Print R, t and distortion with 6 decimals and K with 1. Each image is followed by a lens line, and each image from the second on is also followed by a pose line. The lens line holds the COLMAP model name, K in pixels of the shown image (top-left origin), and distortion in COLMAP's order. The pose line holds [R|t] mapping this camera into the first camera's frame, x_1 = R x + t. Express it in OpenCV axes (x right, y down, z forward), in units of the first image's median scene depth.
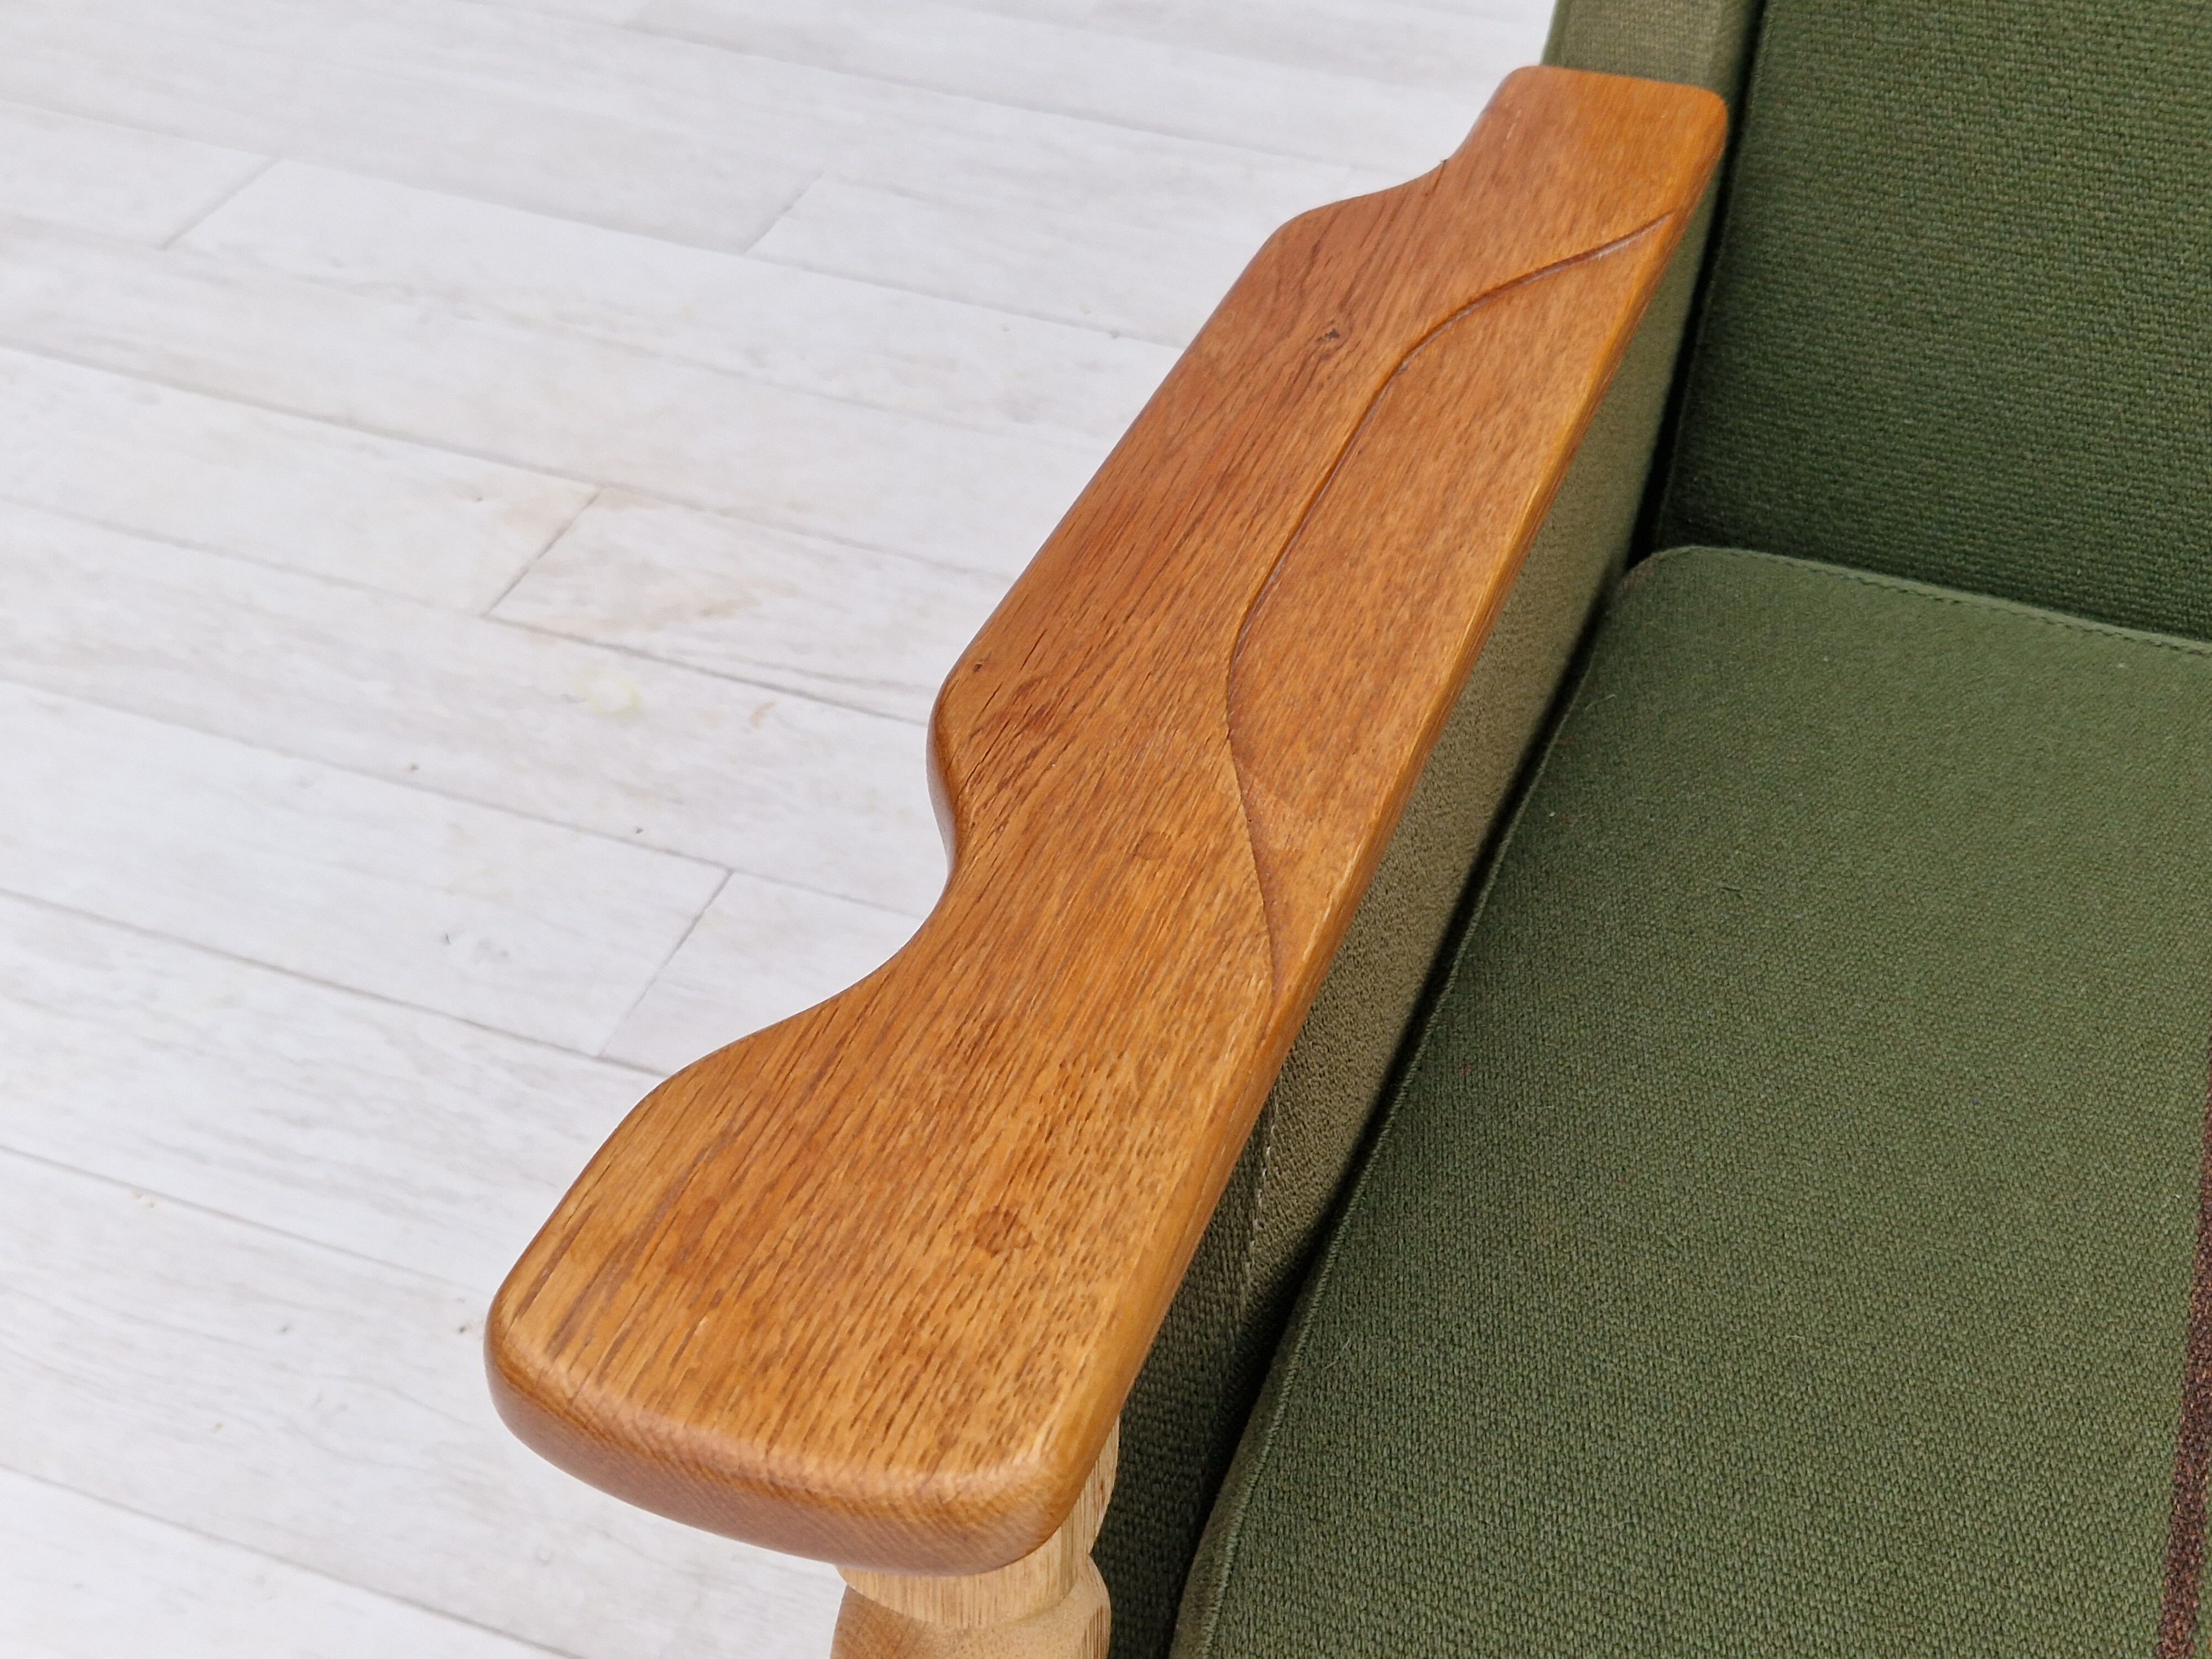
lens RADIAL K [[2864.6, 0, 1090.5], [0, 2864.6, 862.7], [0, 0, 1]] dist [0.075755, 0.000000]
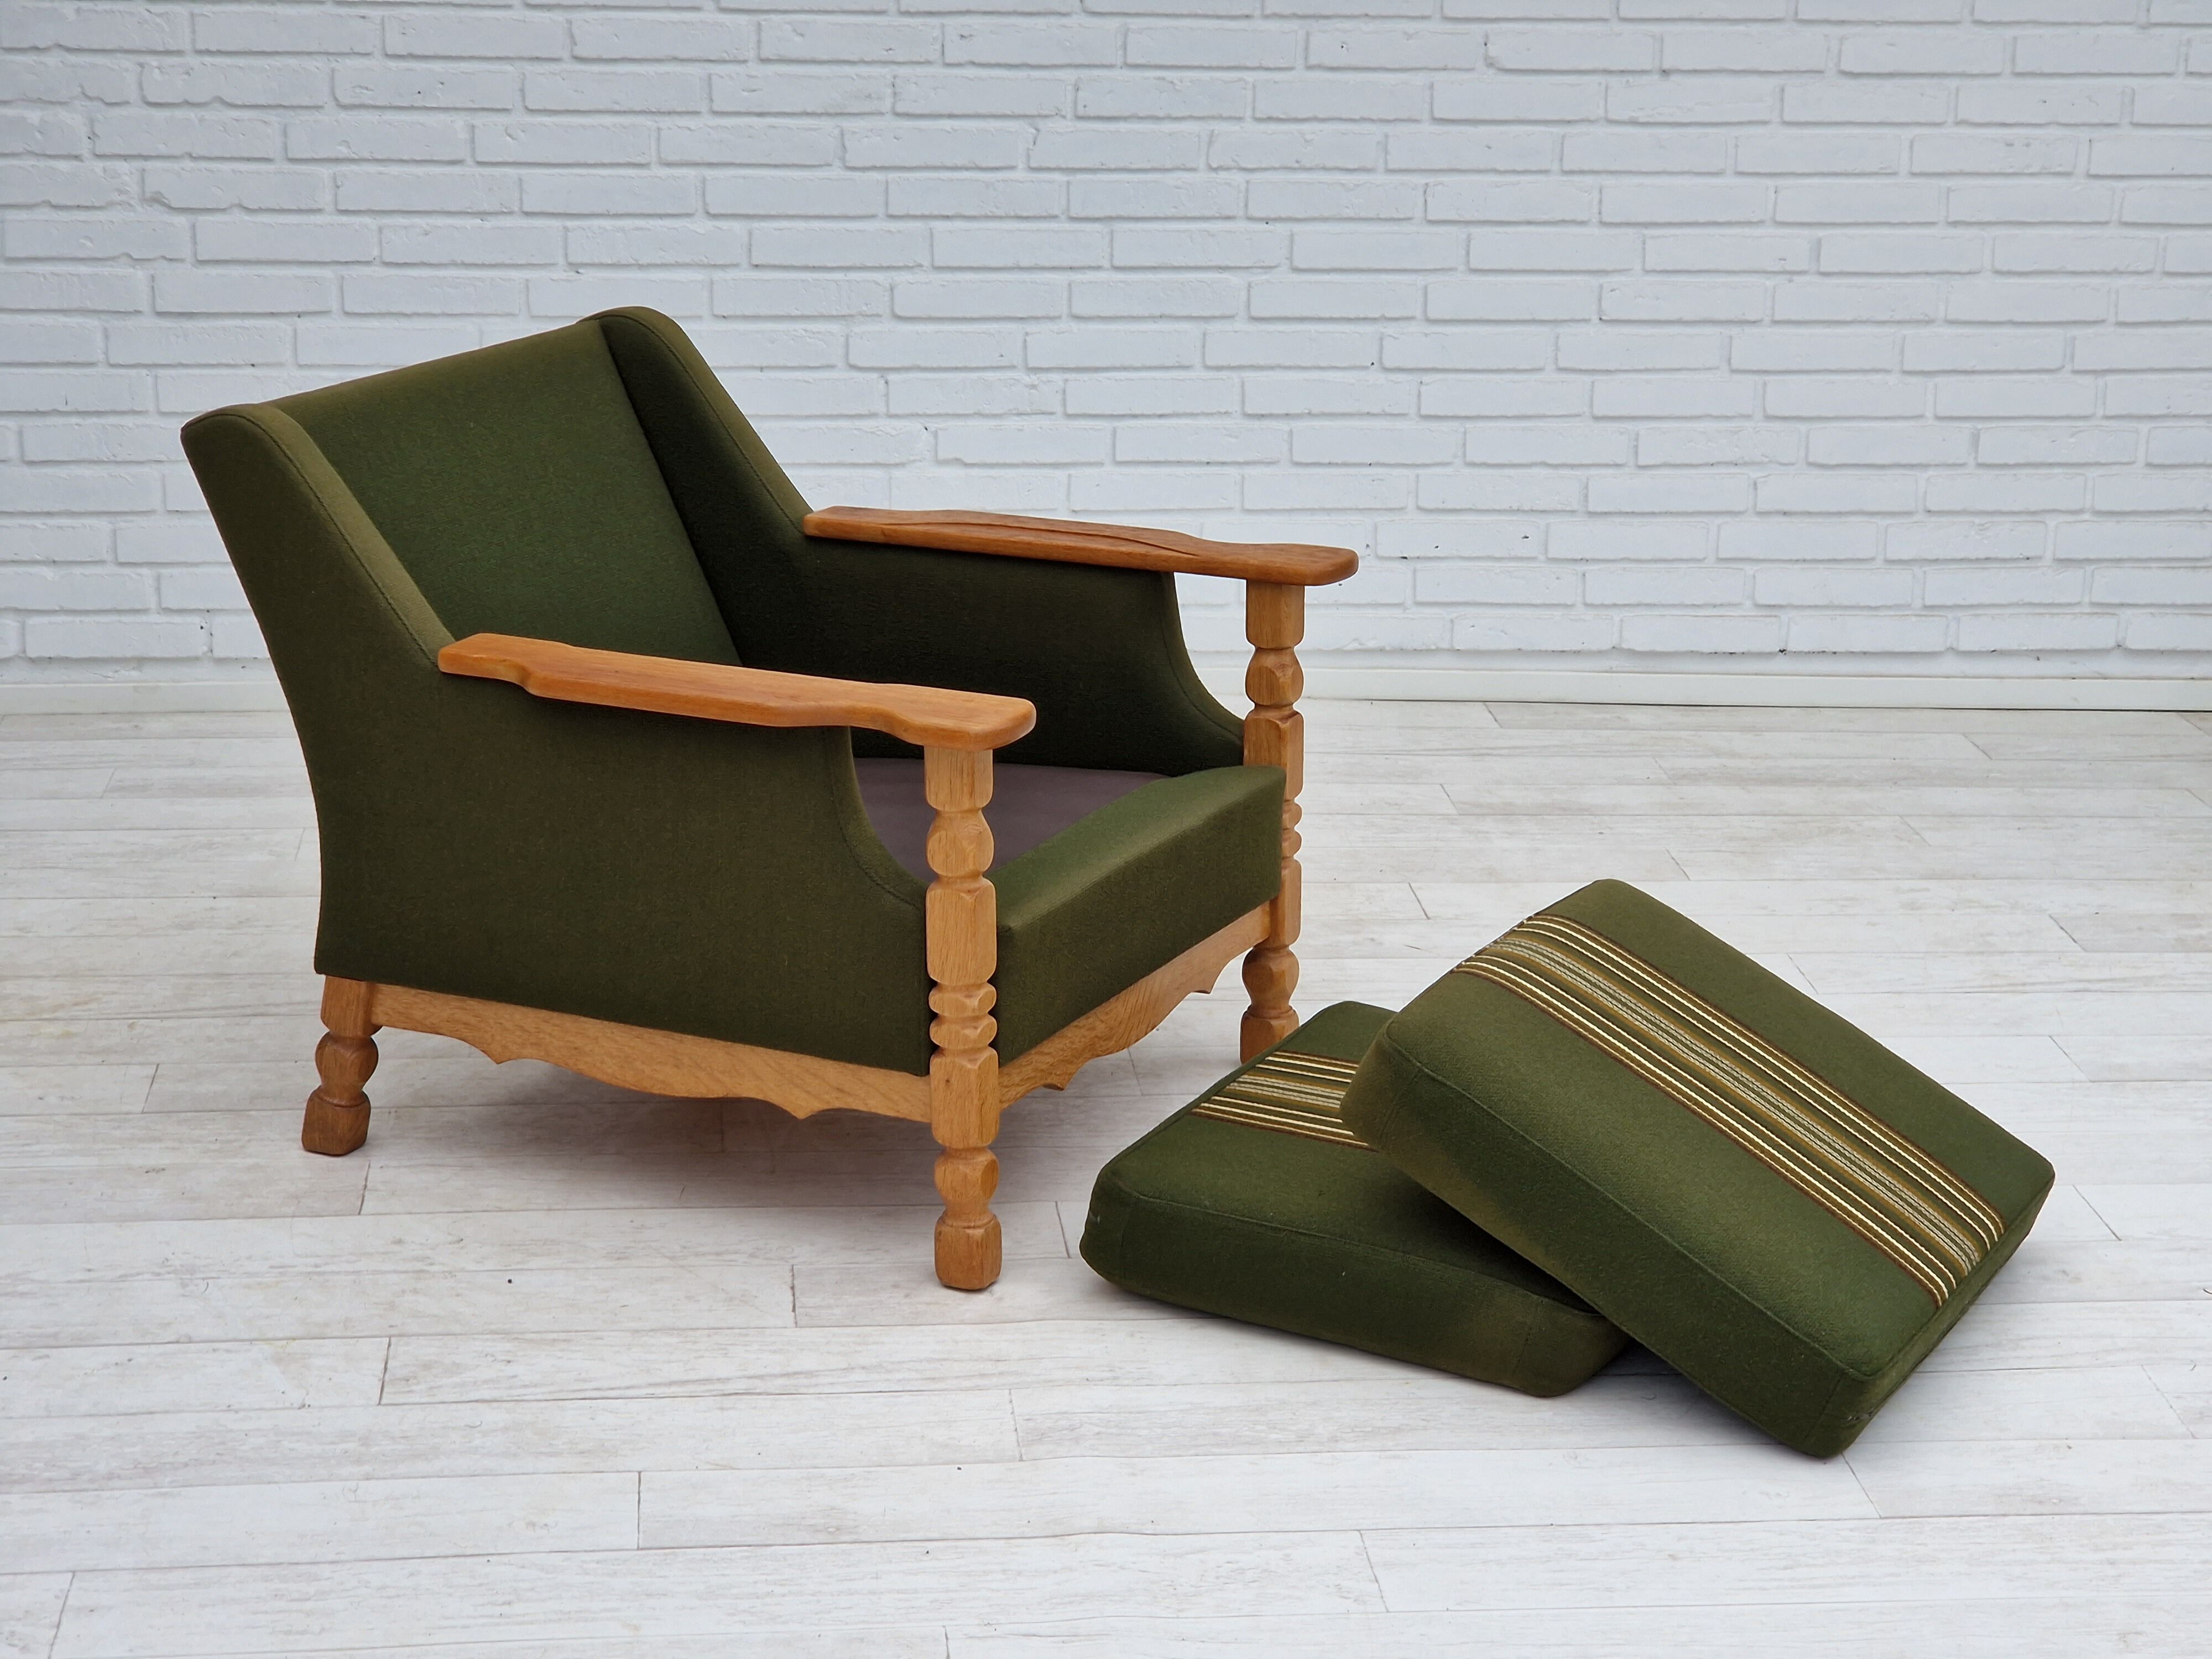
lens RADIAL K [[4200.2, 0, 1199.1], [0, 4200.2, 893.0], [0, 0, 1]] dist [0.074024, 0.000000]
pose [[0.893593, -0.139678, 0.426592, -1.132515], [0.288369, 0.906938, -0.307096, 1.604909], [-0.343998, 0.397434, 0.850712, -2.935737]]
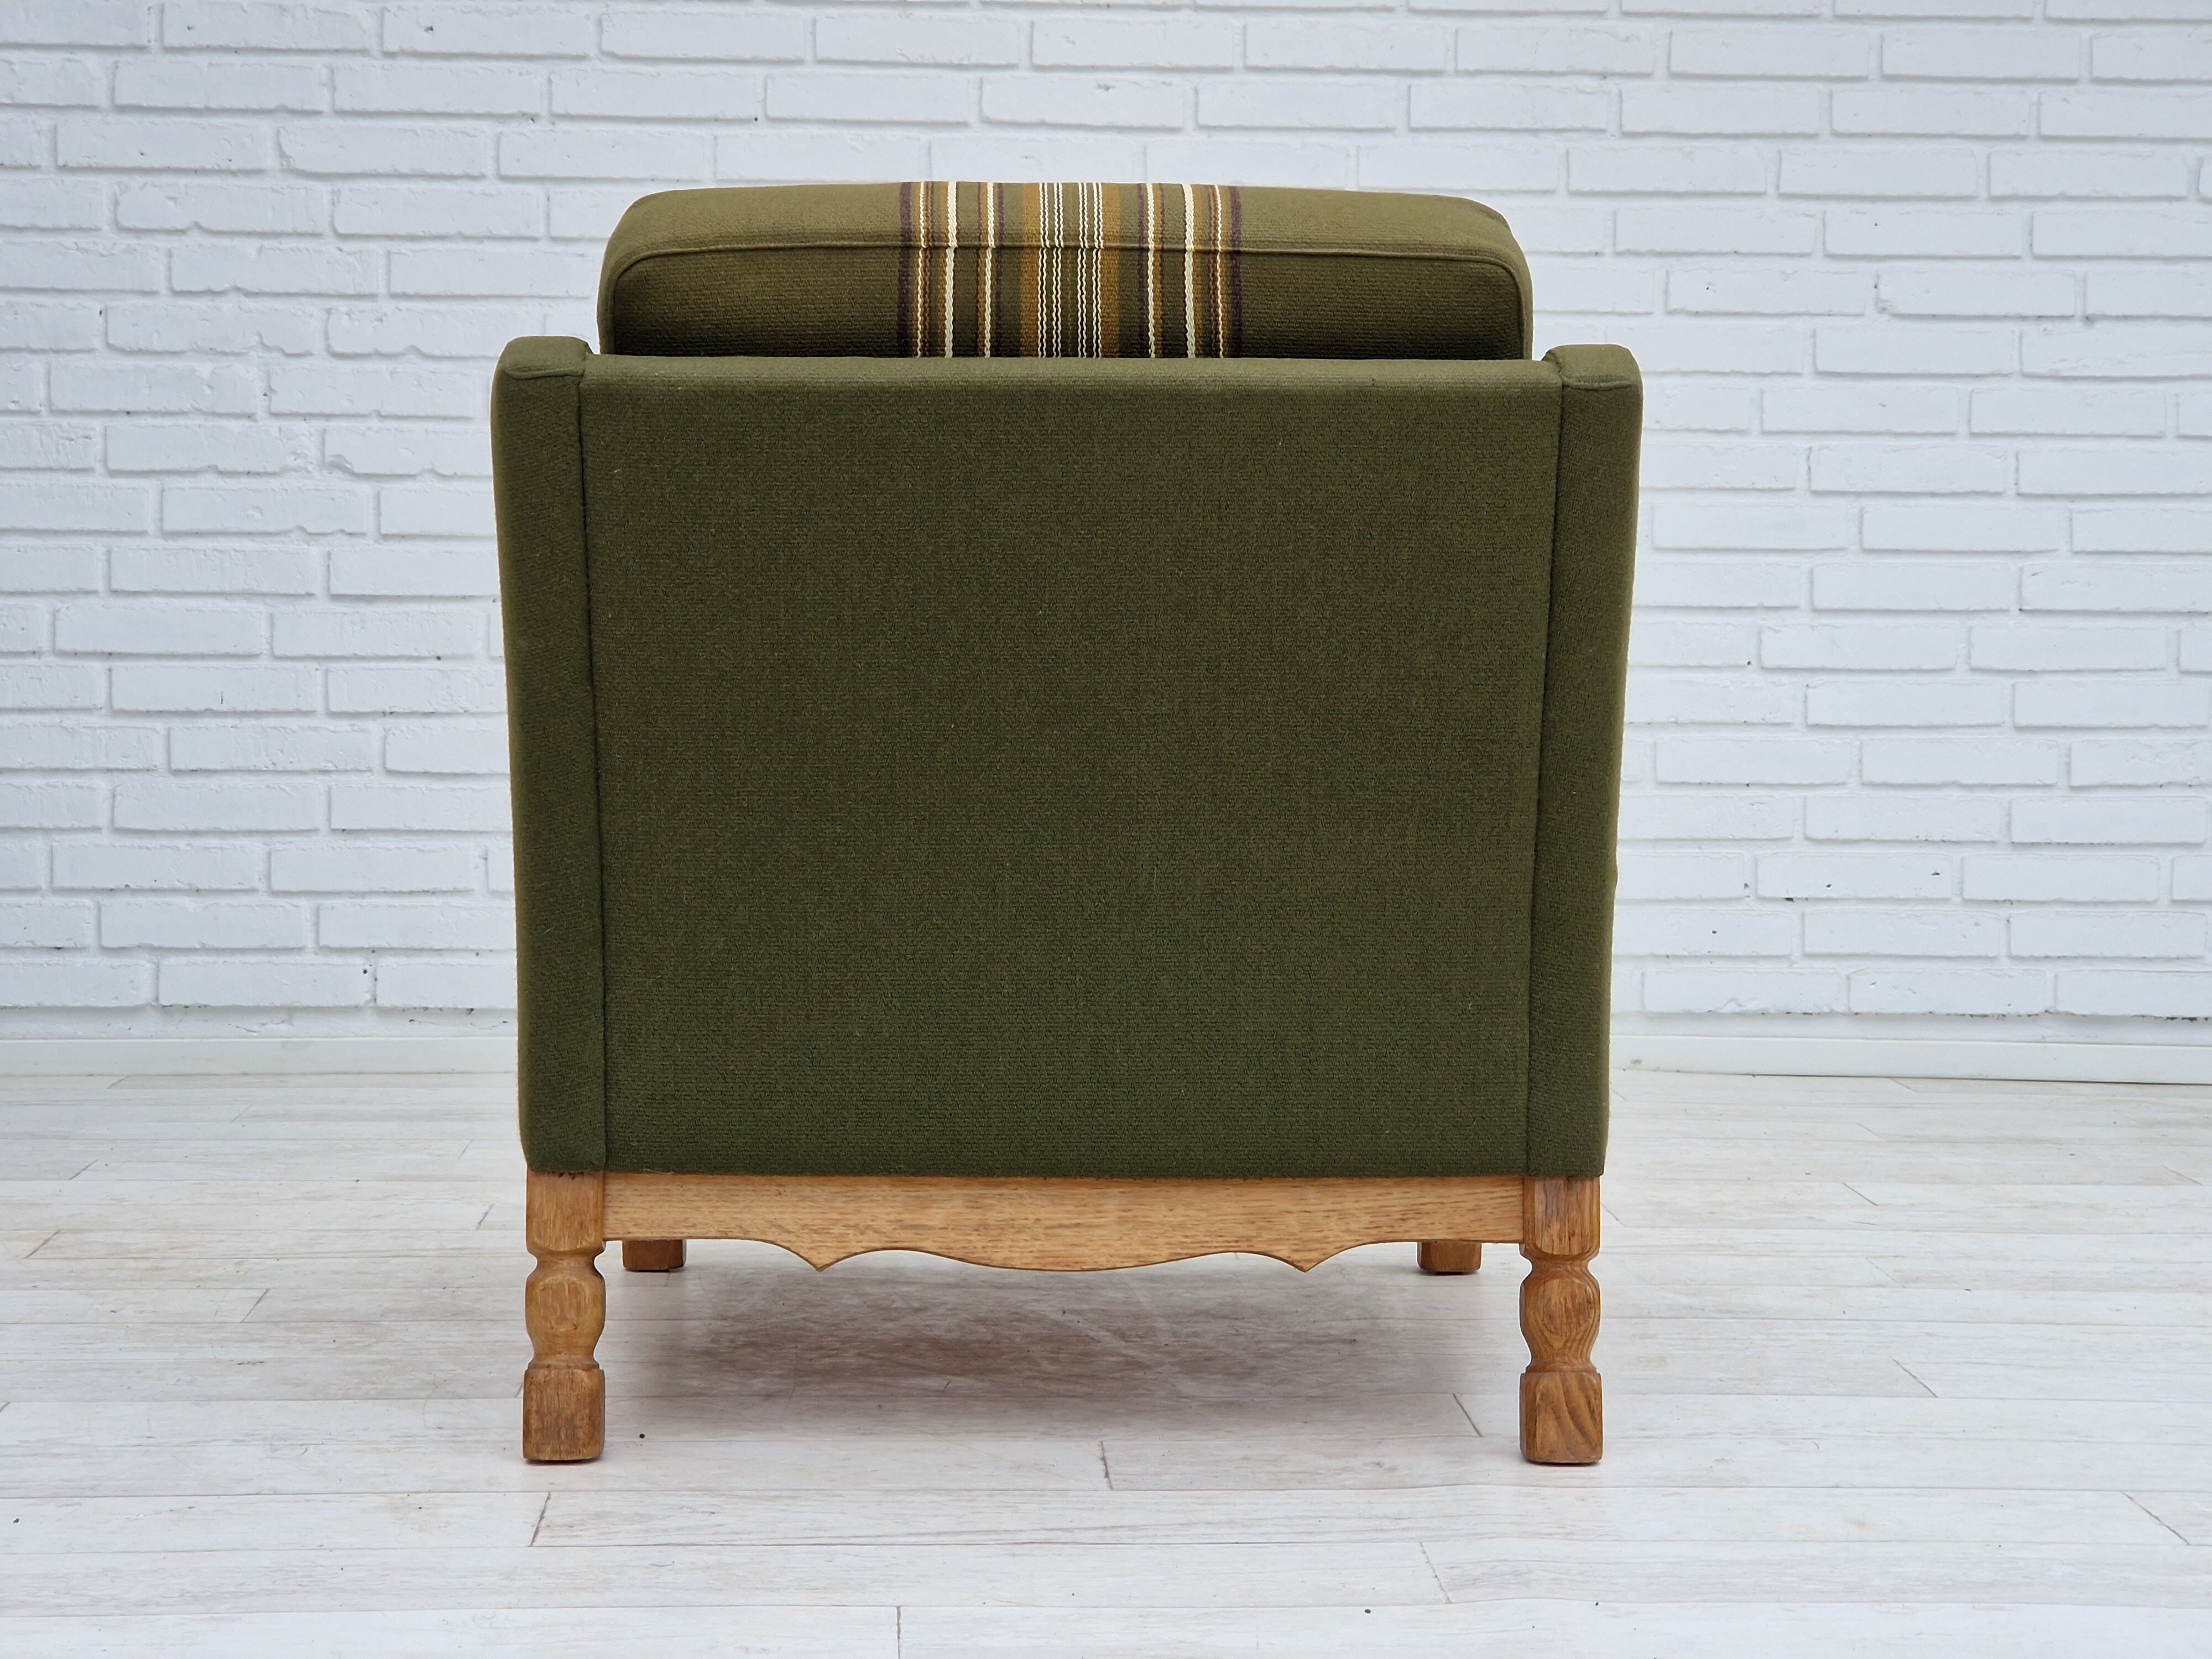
lens RADIAL K [[4200.2, 0, 1142.7], [0, 4200.2, 846.7], [0, 0, 1]] dist [0.074024, 0.000000]
pose [[0.917965, -0.045243, 0.394073, -0.912771], [0.265321, 0.808549, -0.525218, 1.798033], [-0.294865, 0.586687, 0.754223, -1.648121]]
